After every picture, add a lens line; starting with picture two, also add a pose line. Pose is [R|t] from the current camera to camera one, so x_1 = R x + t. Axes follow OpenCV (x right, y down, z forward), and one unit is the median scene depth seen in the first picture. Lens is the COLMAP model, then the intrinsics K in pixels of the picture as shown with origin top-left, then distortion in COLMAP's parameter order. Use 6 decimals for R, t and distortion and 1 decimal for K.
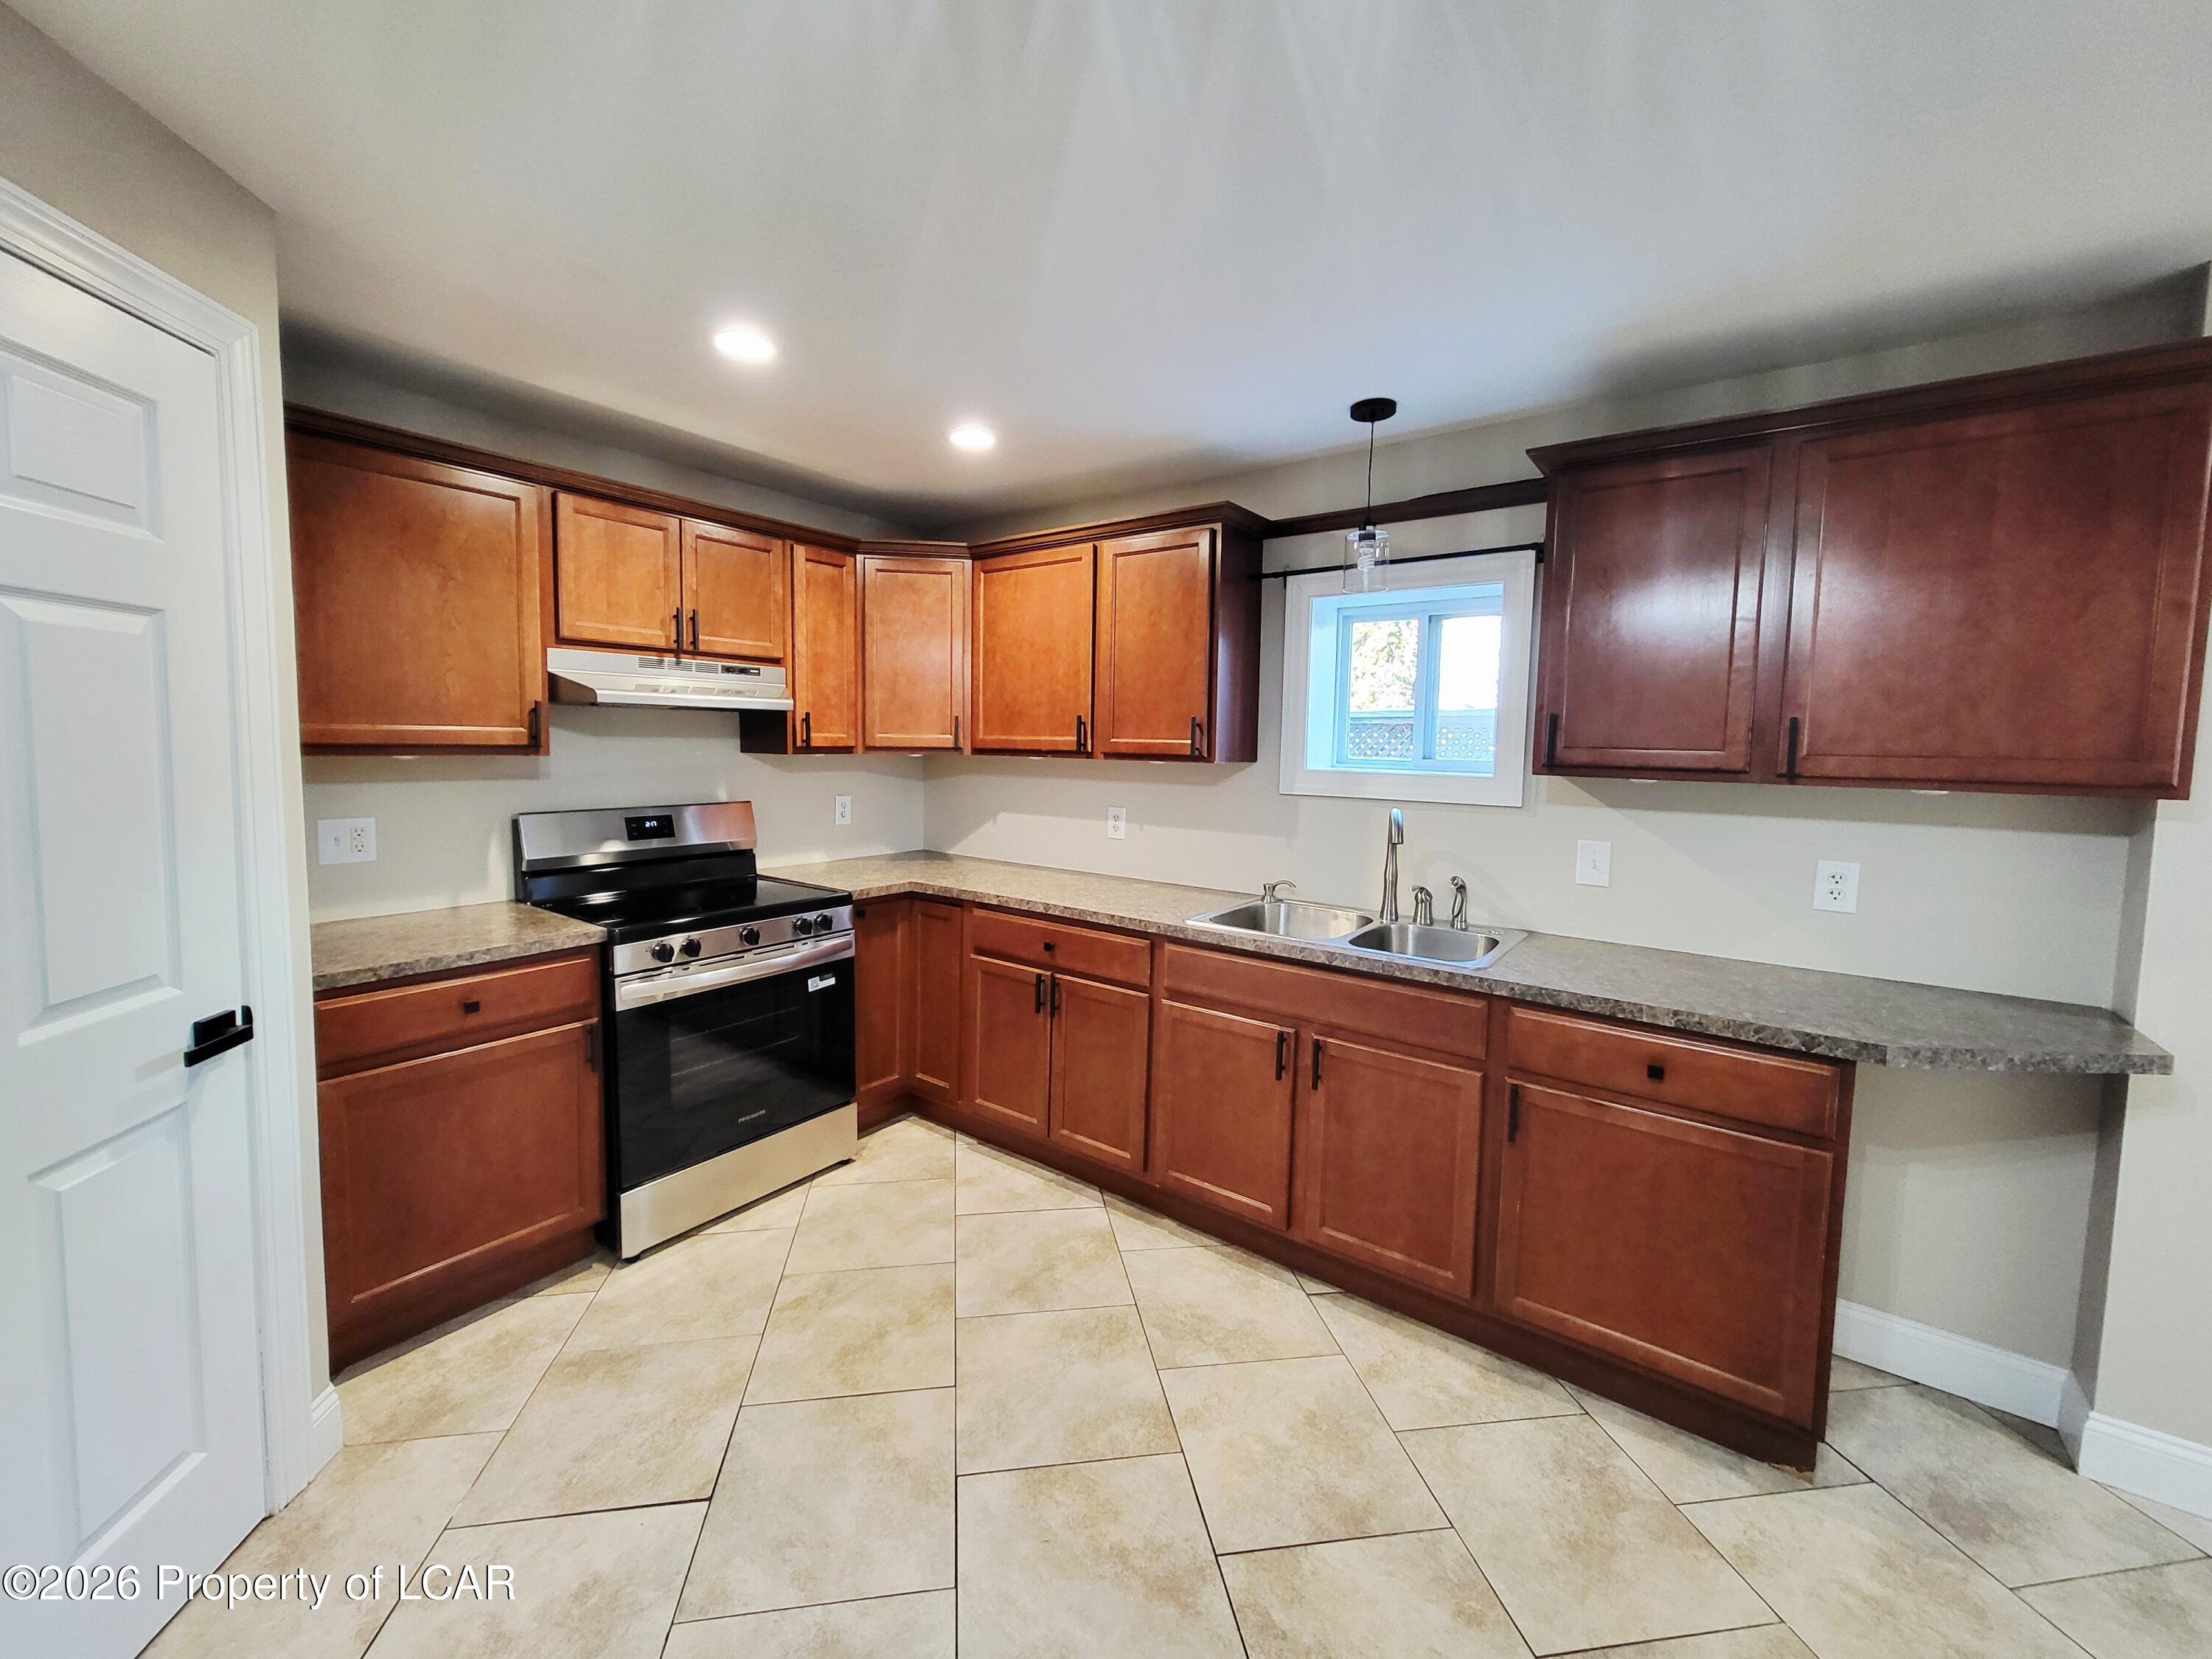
lens RADIAL K [[864.6, 0, 1087.7], [0, 864.6, 801.5], [0, 0, 1]] dist [0.002441, -0.000458]
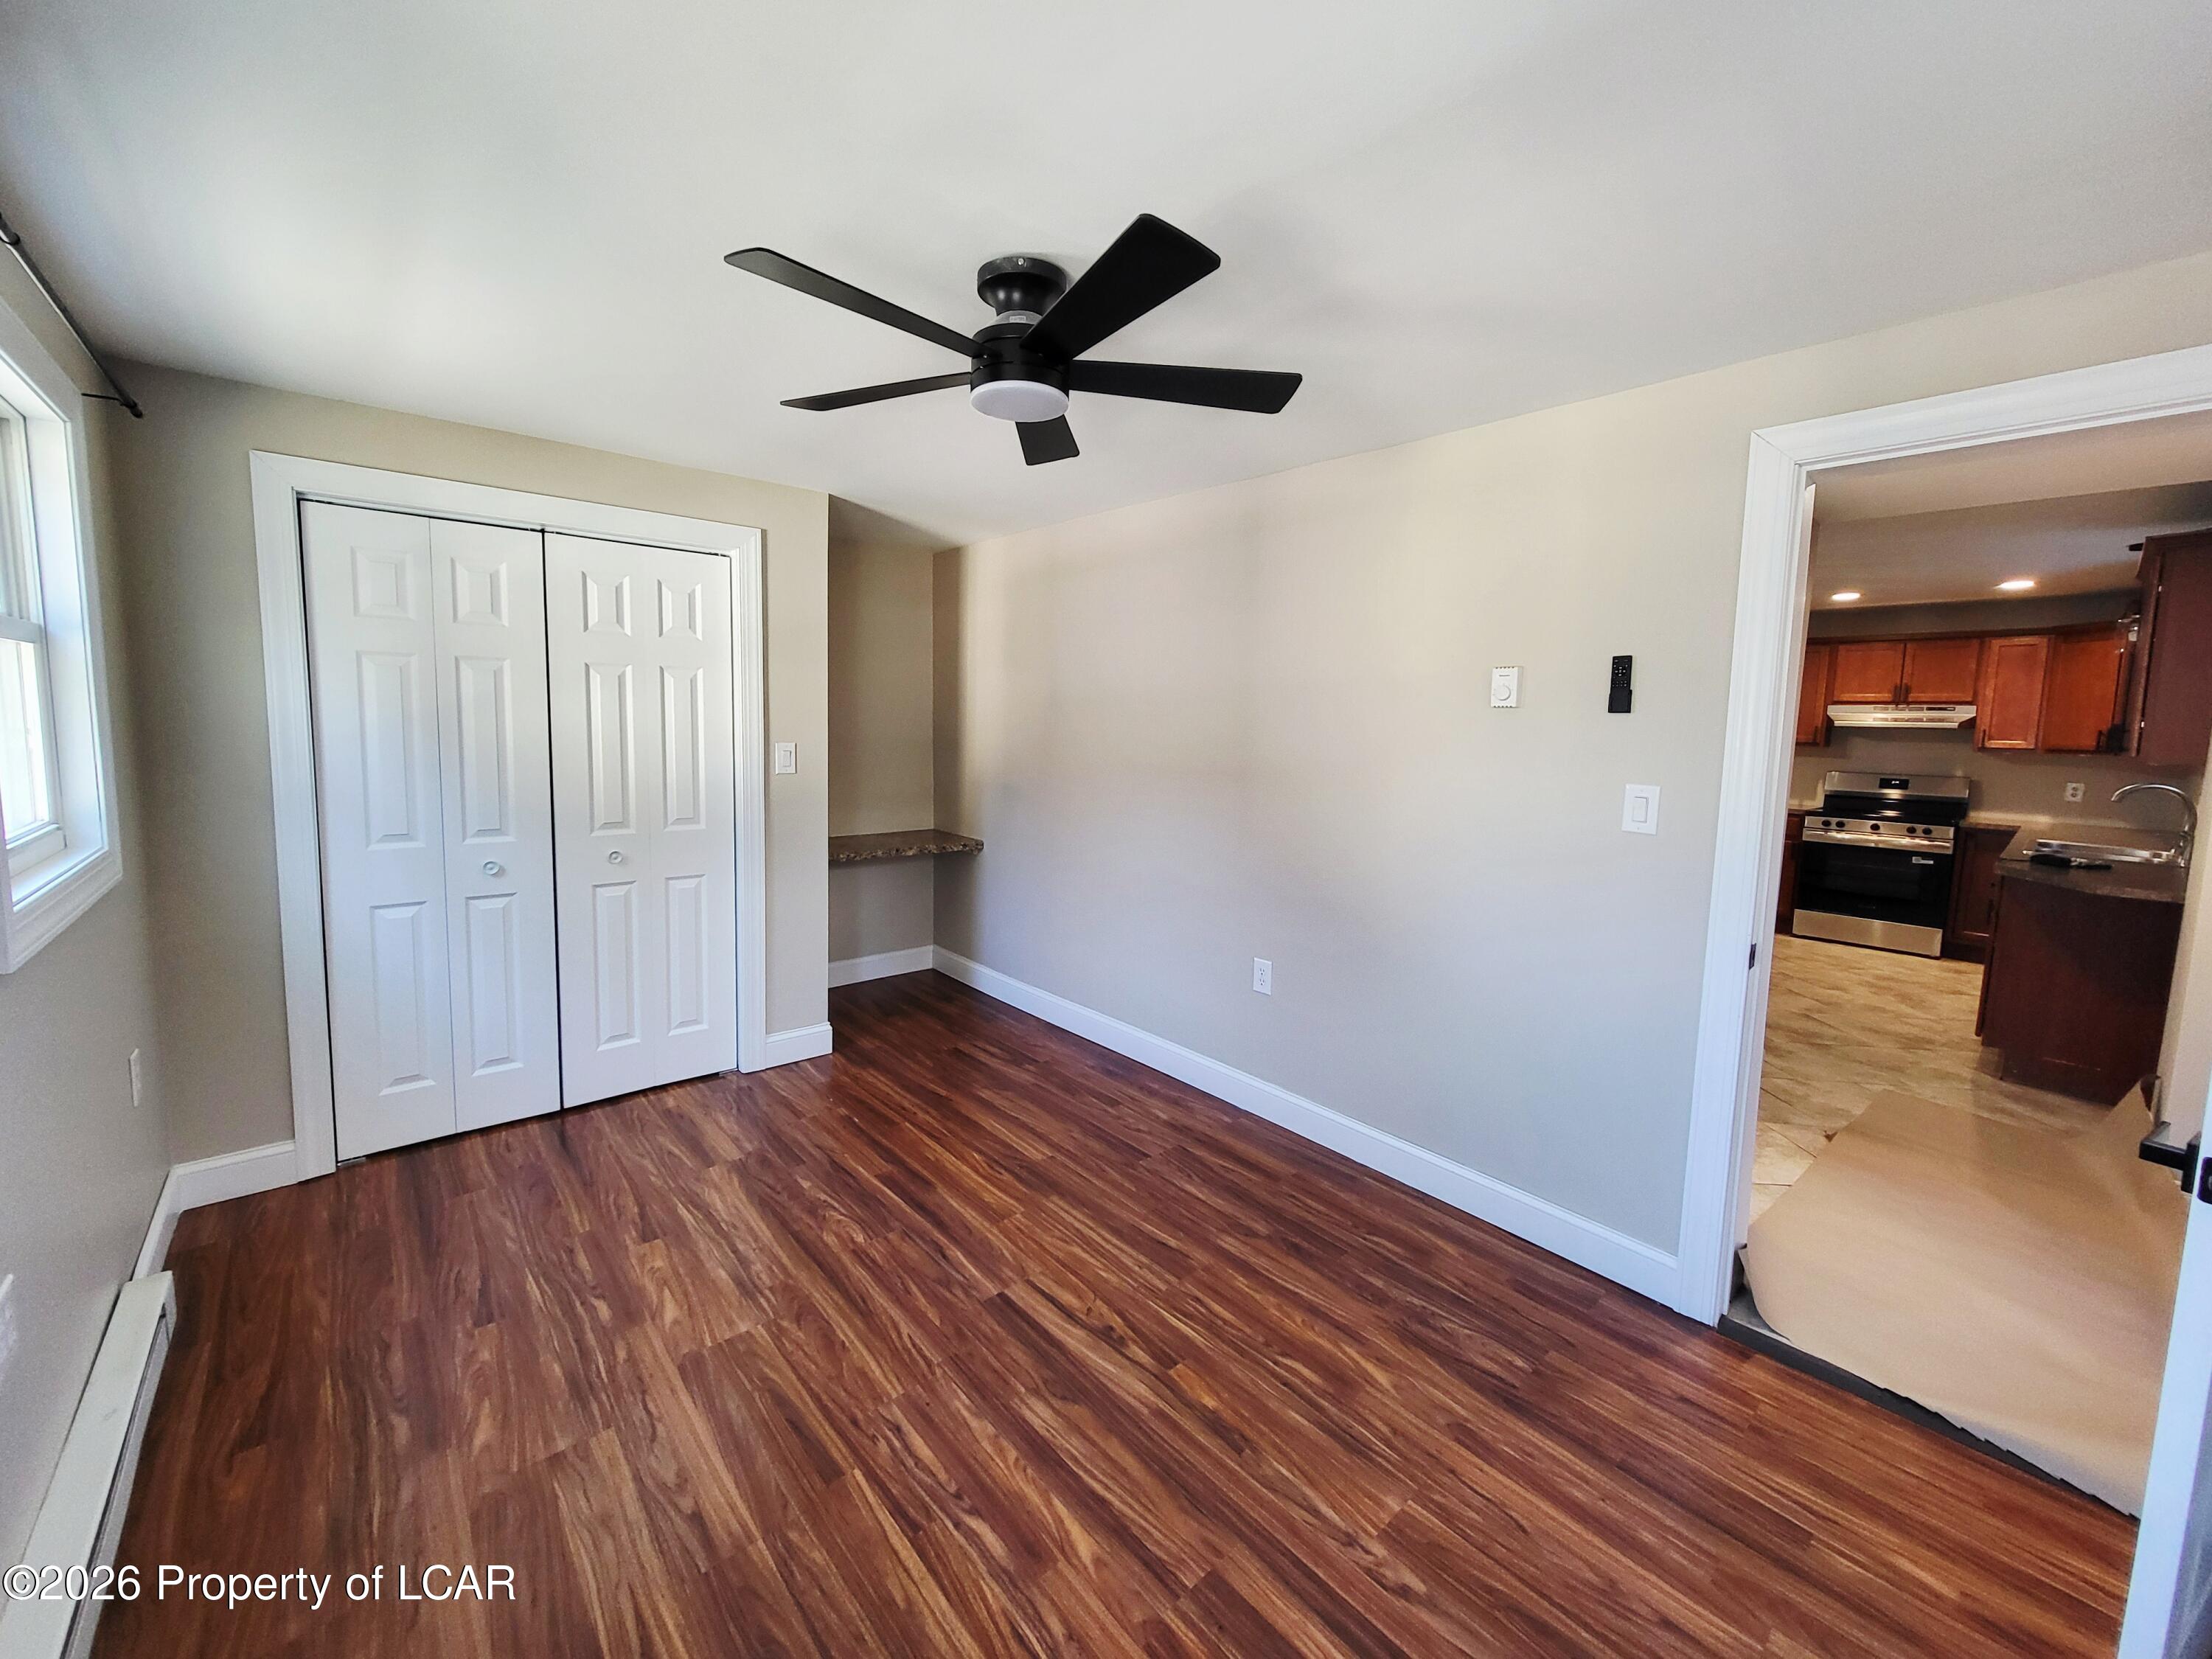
lens RADIAL K [[864.6, 0, 1087.7], [0, 864.6, 801.5], [0, 0, 1]] dist [0.002441, -0.000458]
pose [[-0.206746, 0.068751, -0.975976, 2.491217], [-0.101672, 0.990618, 0.091320, 0.100145], [0.973098, 0.118110, -0.197816, -0.640286]]
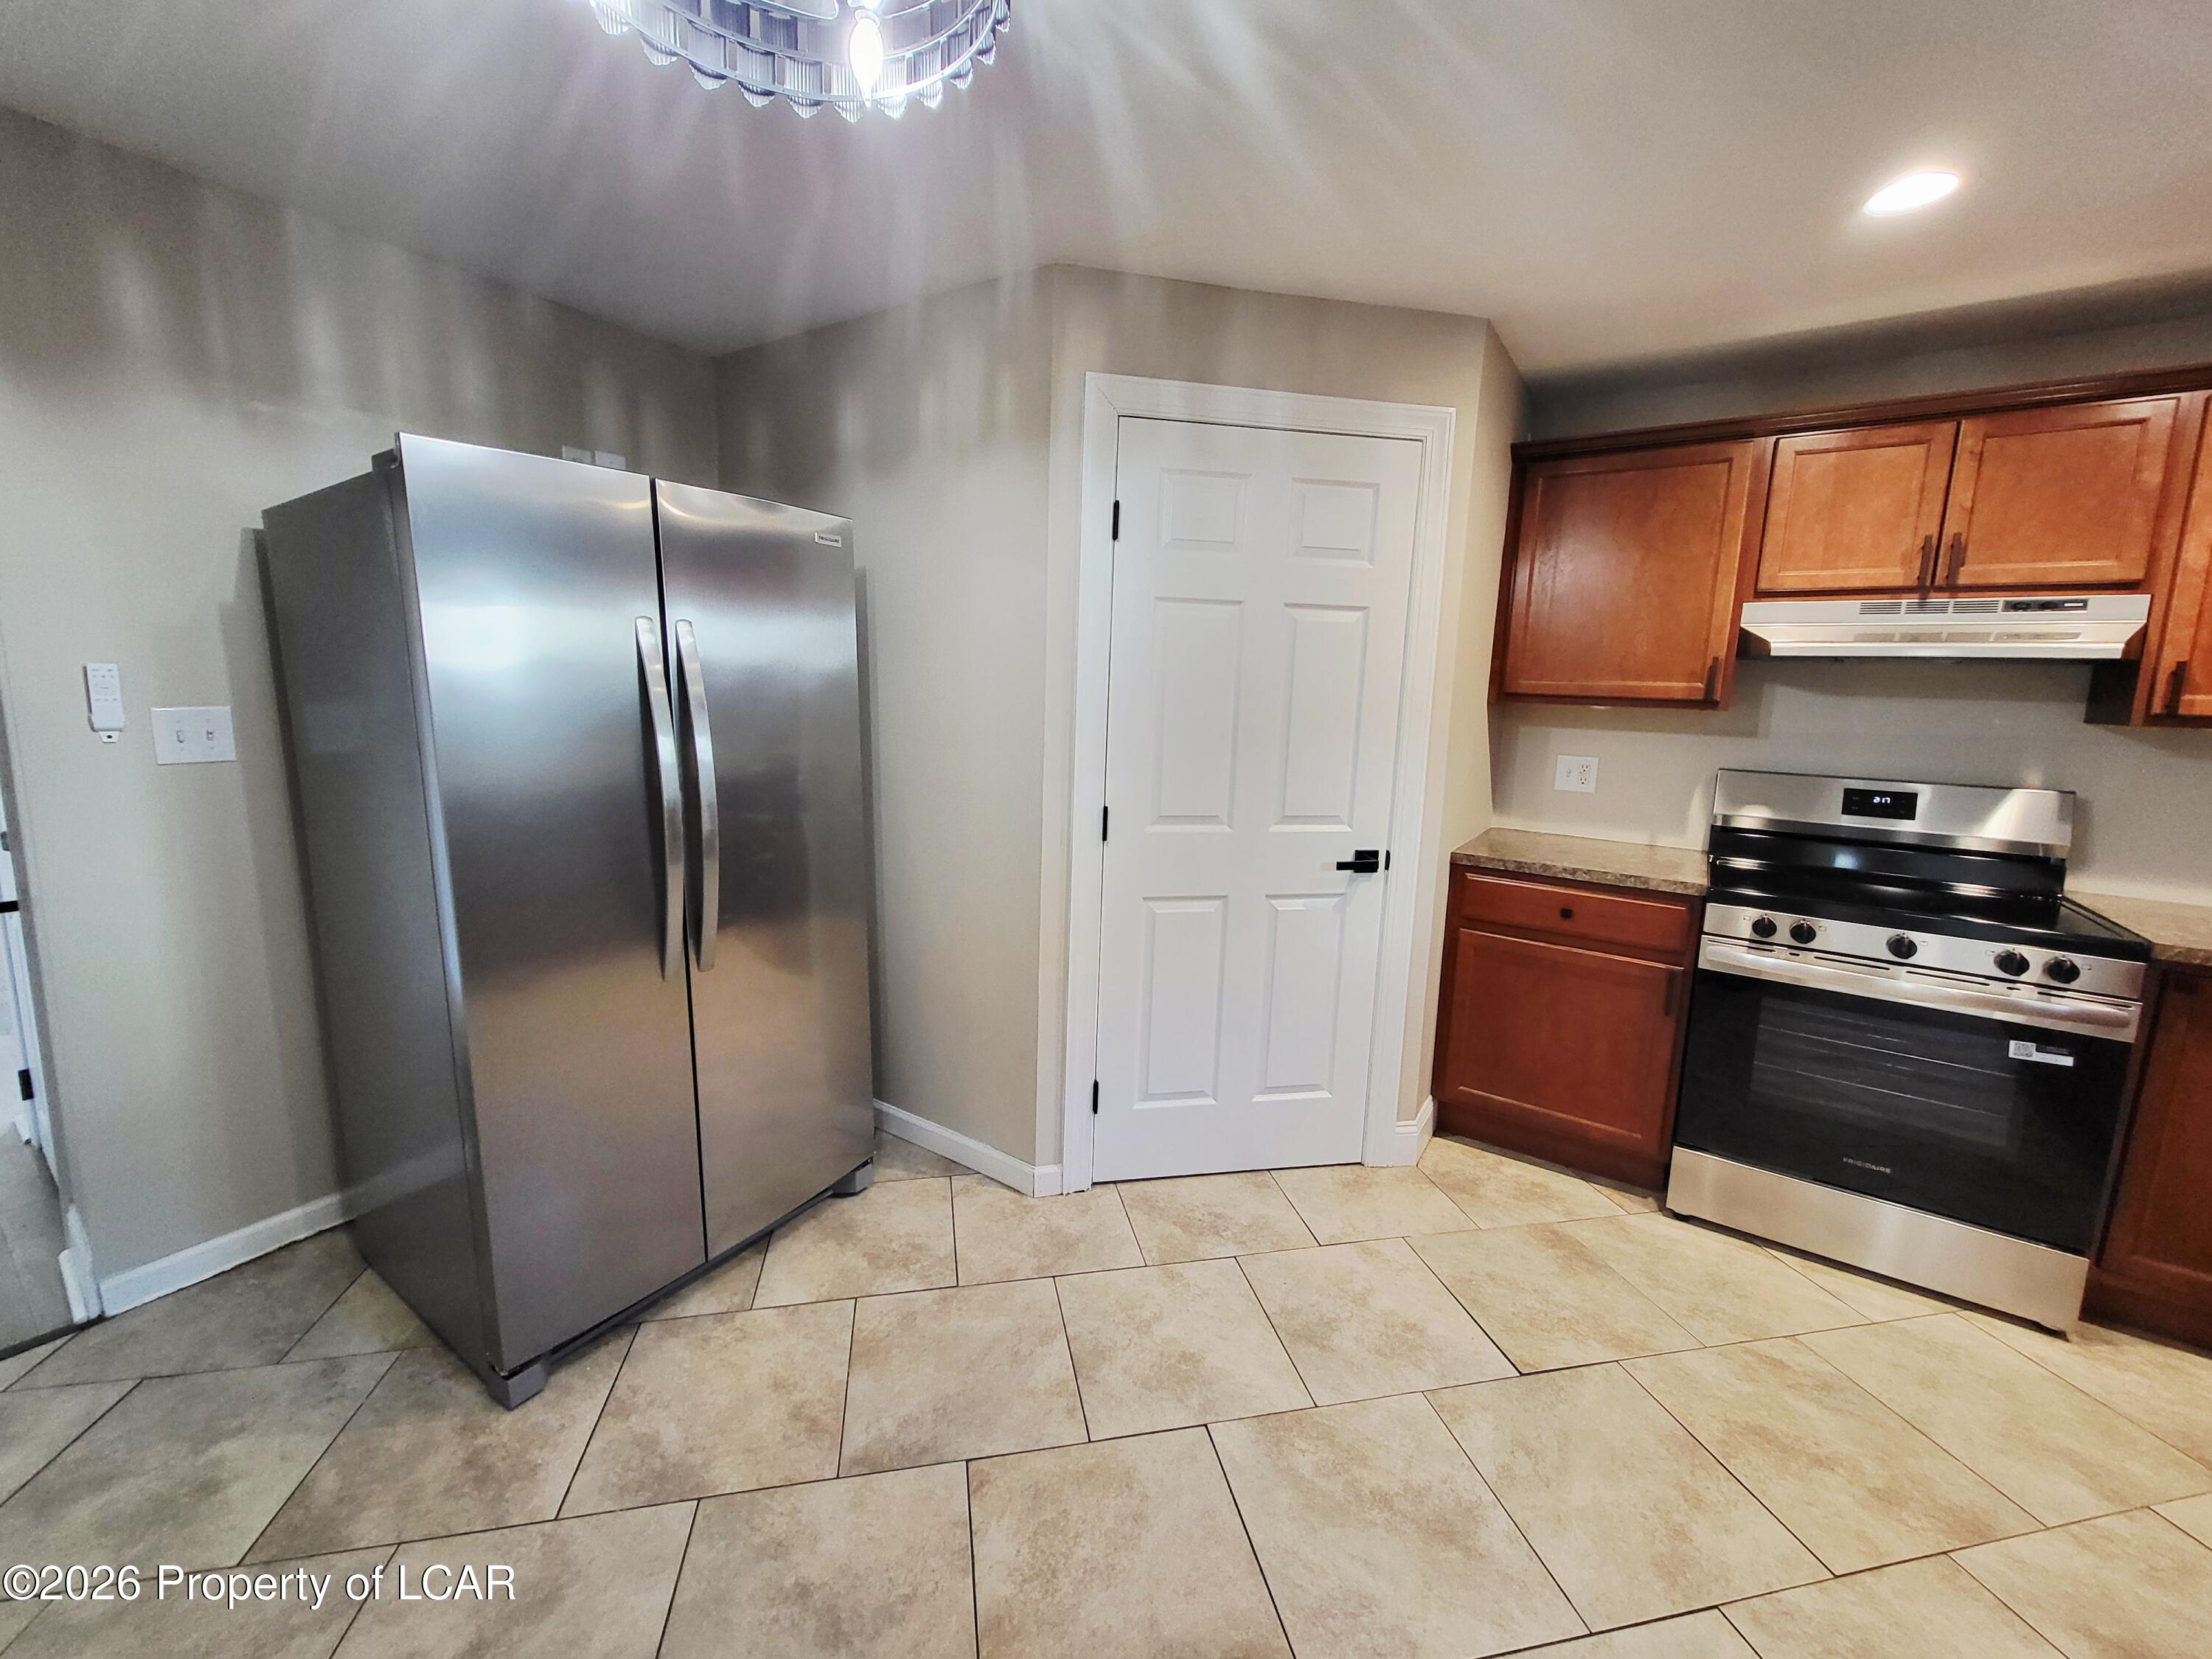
lens RADIAL K [[864.6, 0, 1087.7], [0, 864.6, 801.5], [0, 0, 1]] dist [0.002441, -0.000458]
pose [[0.045084, 0.124639, -0.991177, 0.376741], [-0.100676, 0.987702, 0.119623, 0.005706], [0.993897, 0.094395, 0.057077, 0.221627]]
